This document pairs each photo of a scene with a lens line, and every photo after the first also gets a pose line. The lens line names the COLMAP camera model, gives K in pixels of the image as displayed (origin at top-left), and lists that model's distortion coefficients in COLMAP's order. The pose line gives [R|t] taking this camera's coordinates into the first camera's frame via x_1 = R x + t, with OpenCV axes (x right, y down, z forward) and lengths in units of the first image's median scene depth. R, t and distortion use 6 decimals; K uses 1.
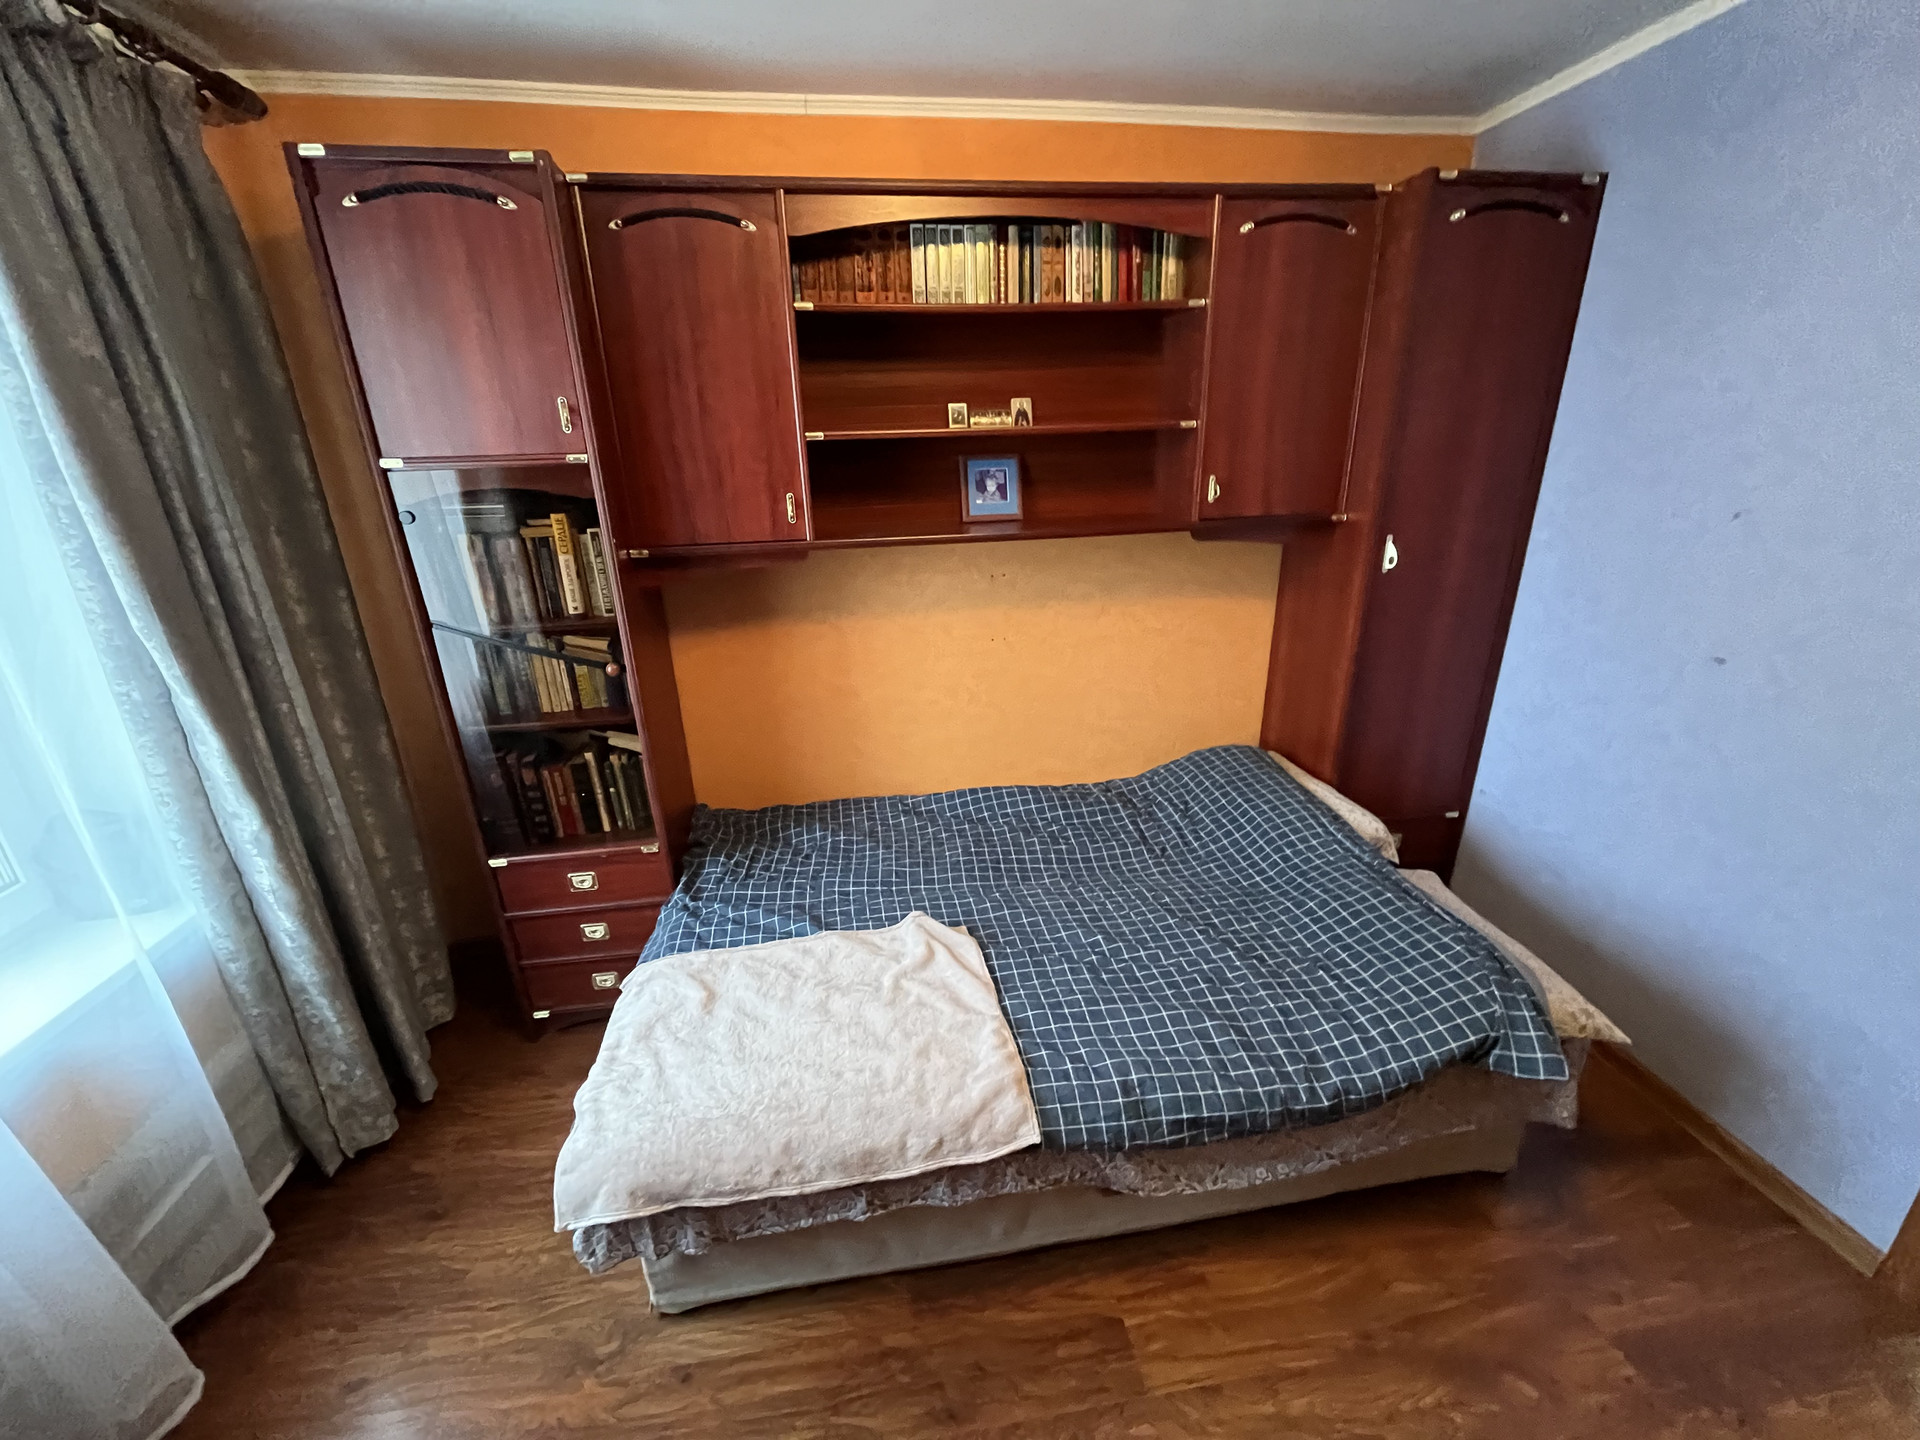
lens RADIAL K [[781.9, 0, 960.0], [0, 781.9, 720.0], [0, 0, 1]] dist [-0.000774, -0.000207]
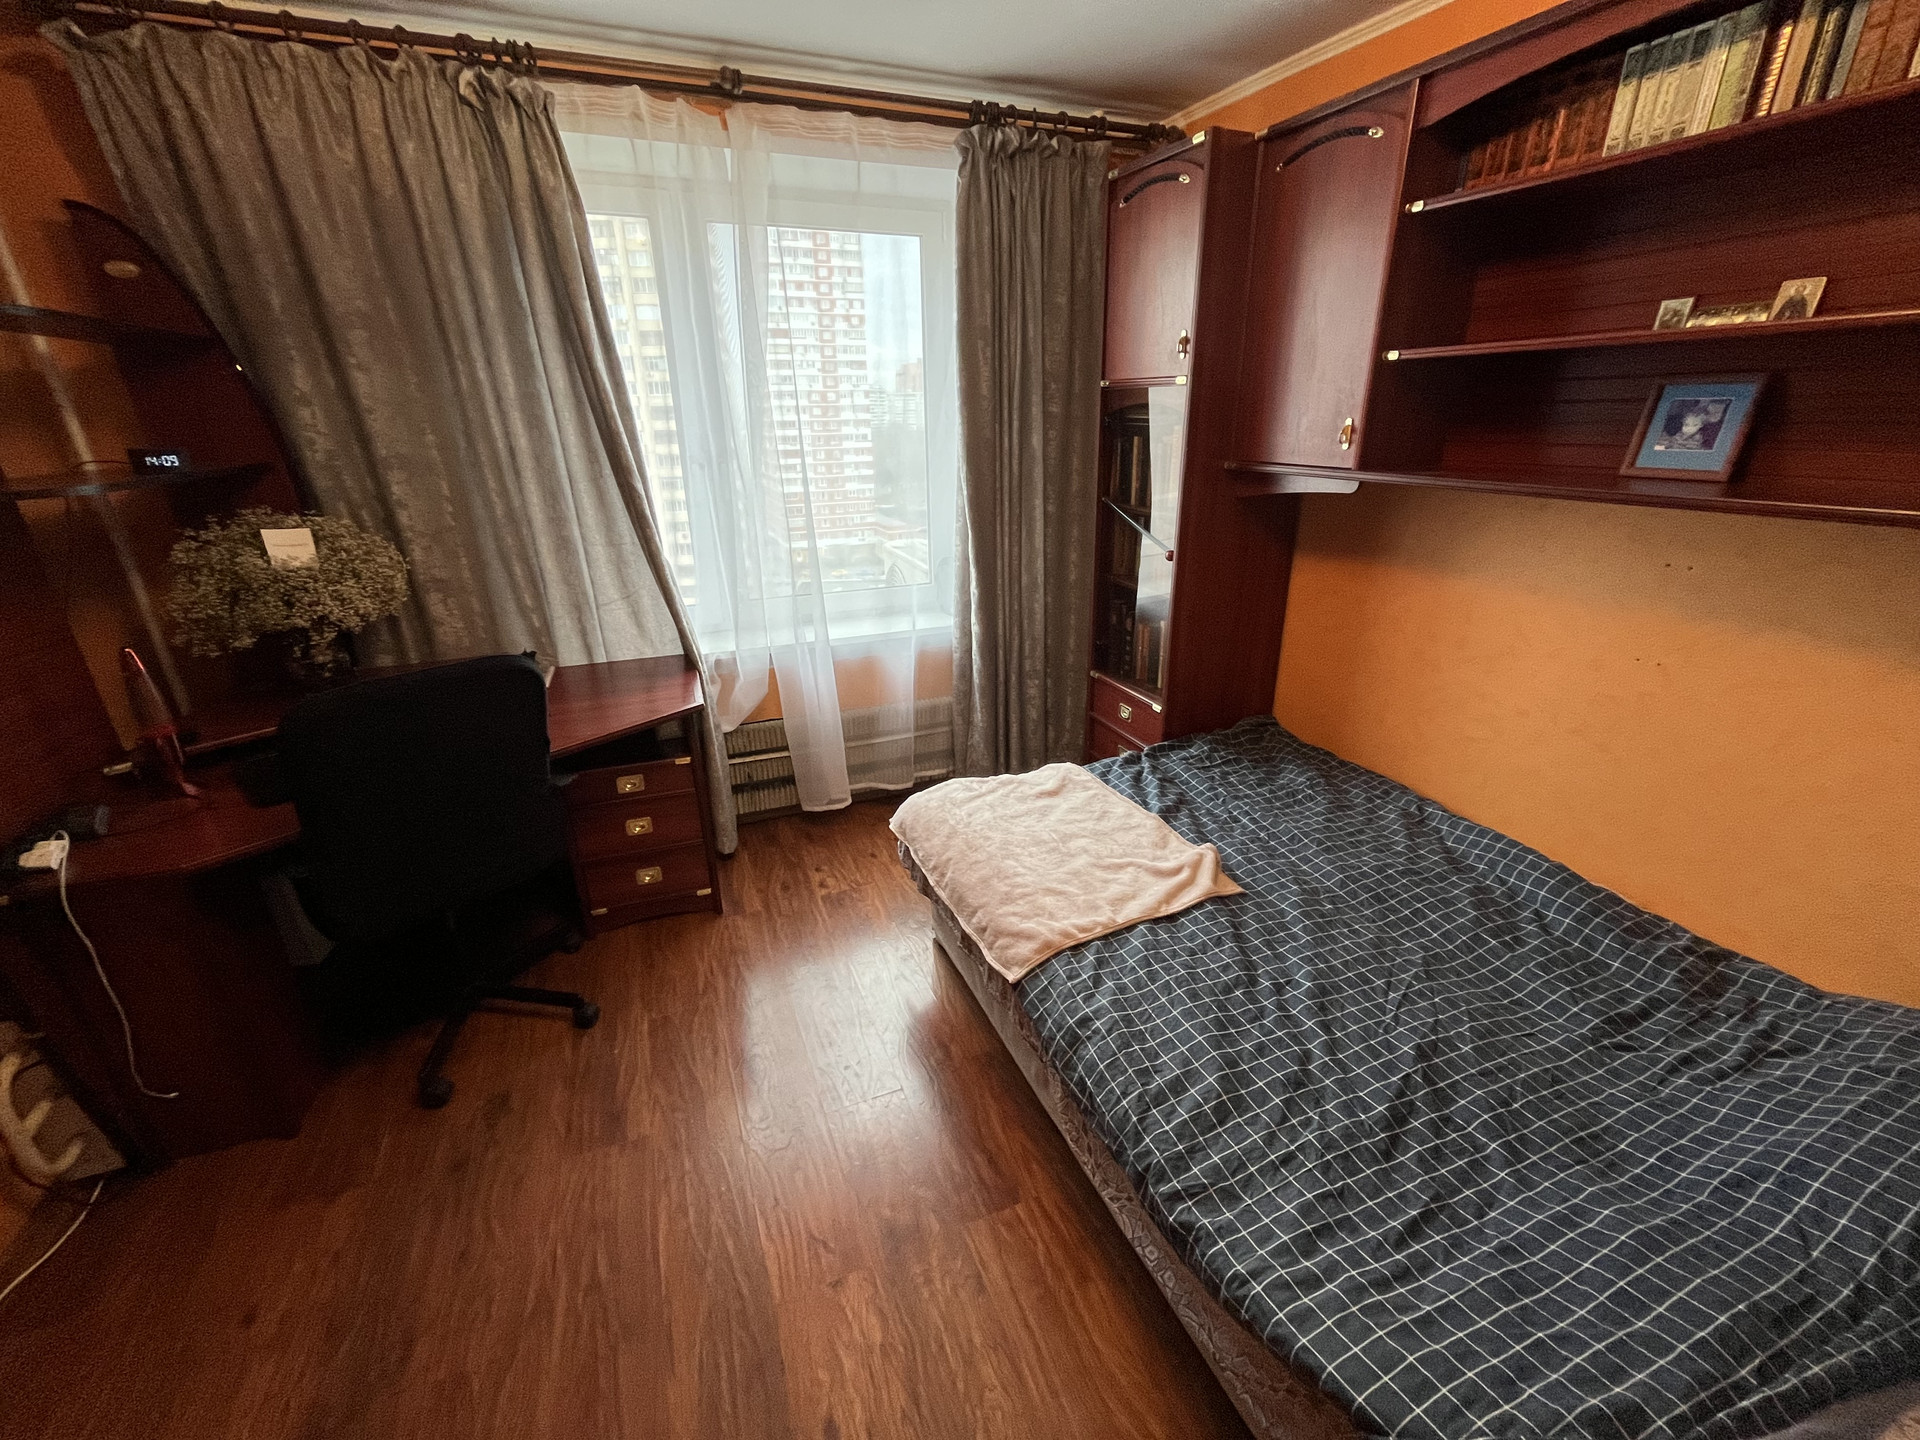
lens RADIAL K [[780.4, 0, 955.4], [0, 780.4, 722.2], [0, 0, 1]] dist [-0.003222, -0.001032]
pose [[0.239911, 0.384065, -0.891592, 0.595511], [-0.314120, 0.899719, 0.303042, -0.082944], [0.918570, 0.207364, 0.336495, 0.278590]]
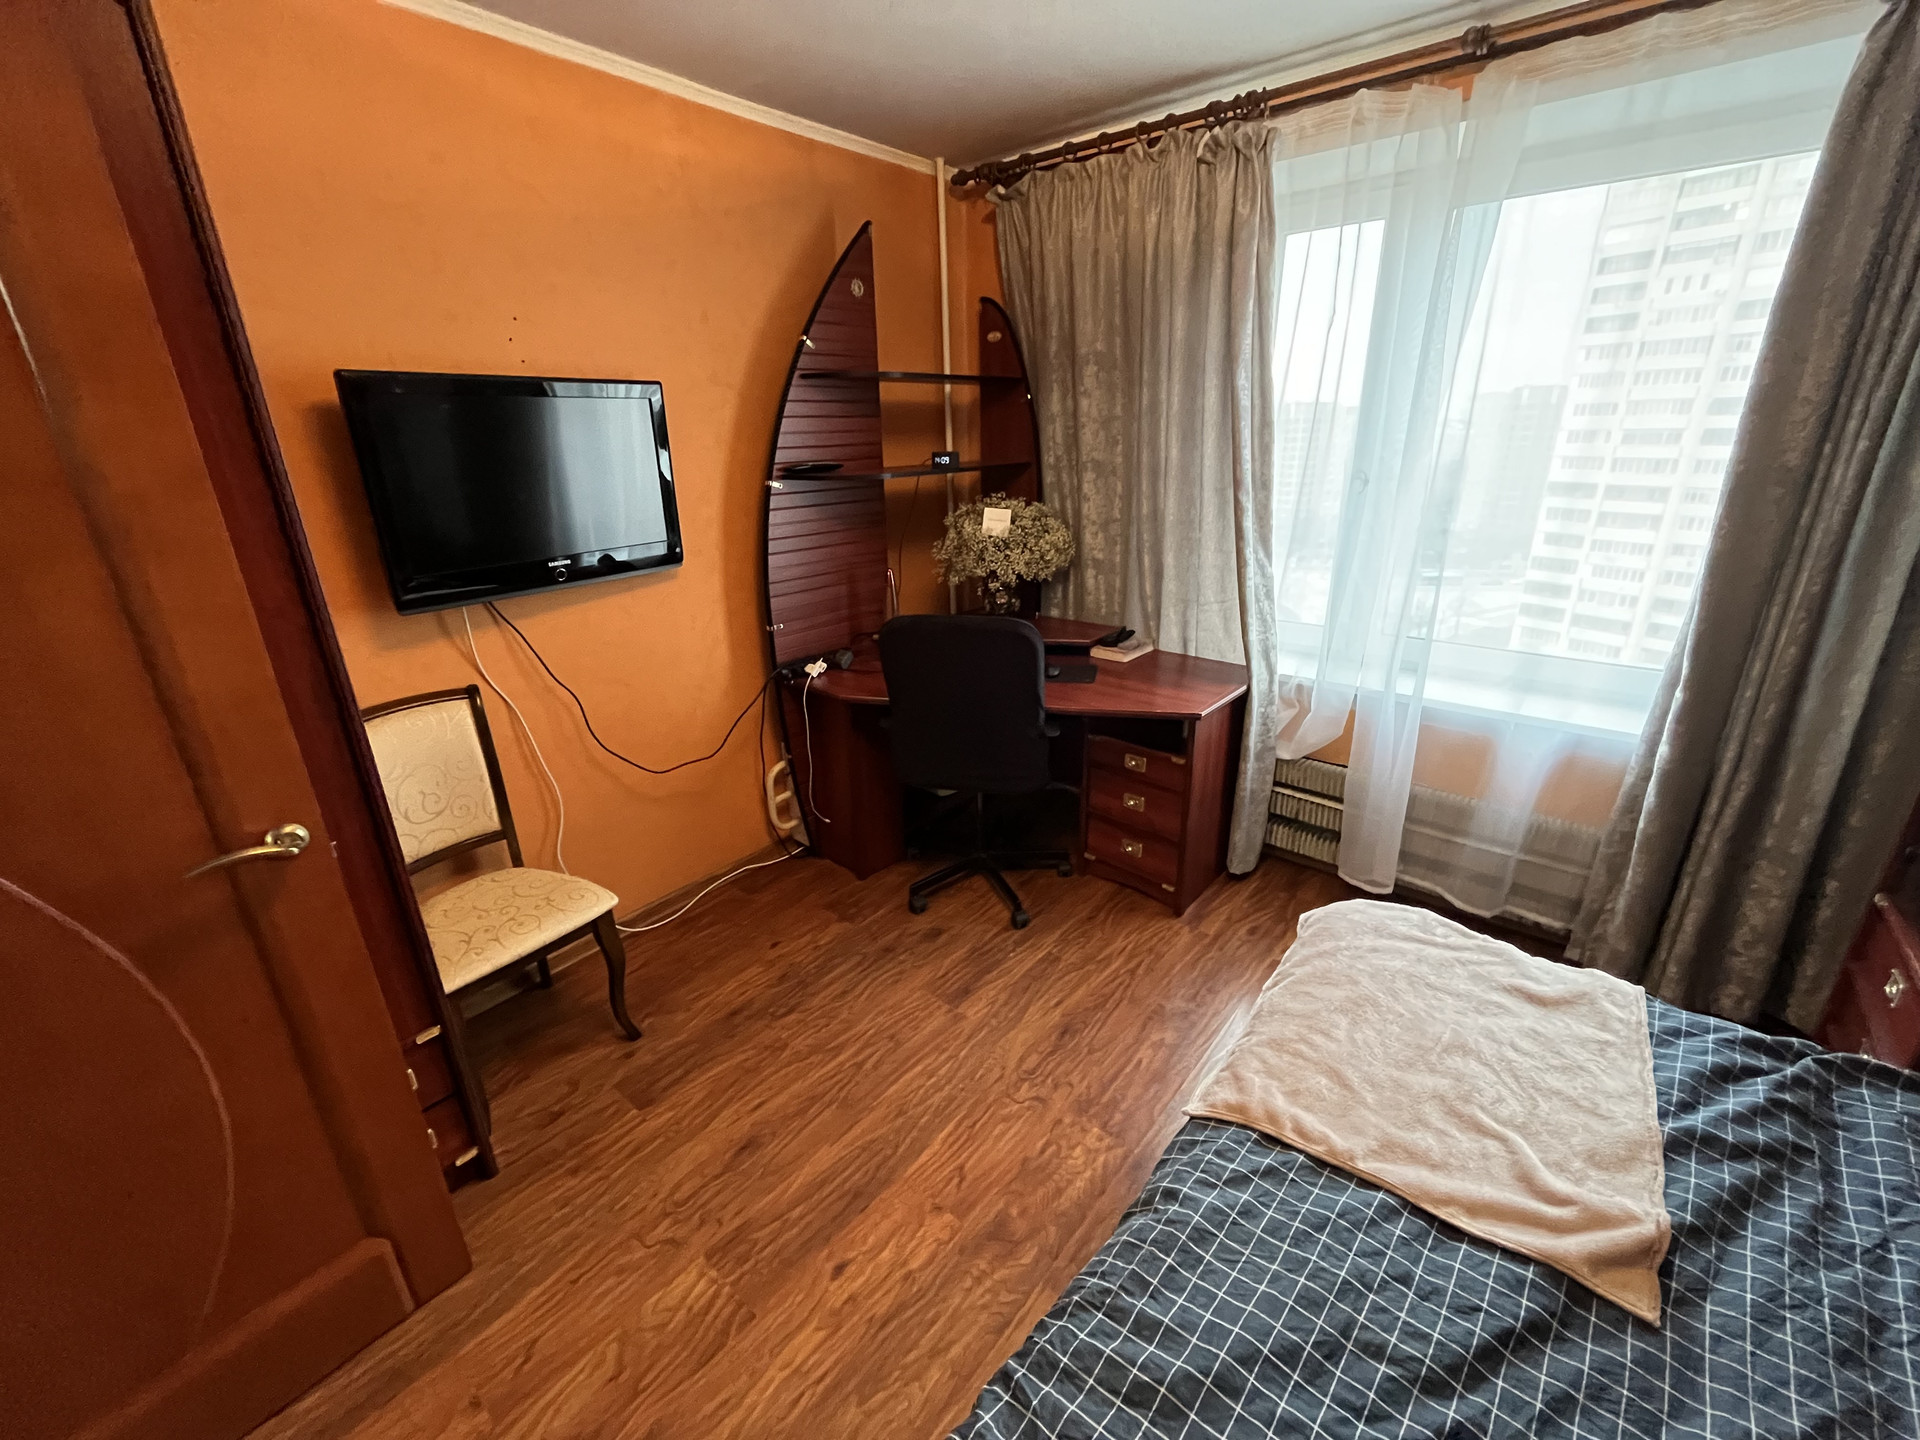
lens RADIAL K [[781.9, 0, 960.0], [0, 781.9, 720.0], [0, 0, 1]] dist [-0.000774, -0.000207]
pose [[-0.745989, 0.279328, -0.604546, 0.473548], [-0.173318, 0.795070, 0.581227, -0.232508], [0.643010, 0.538368, -0.544701, 0.670751]]
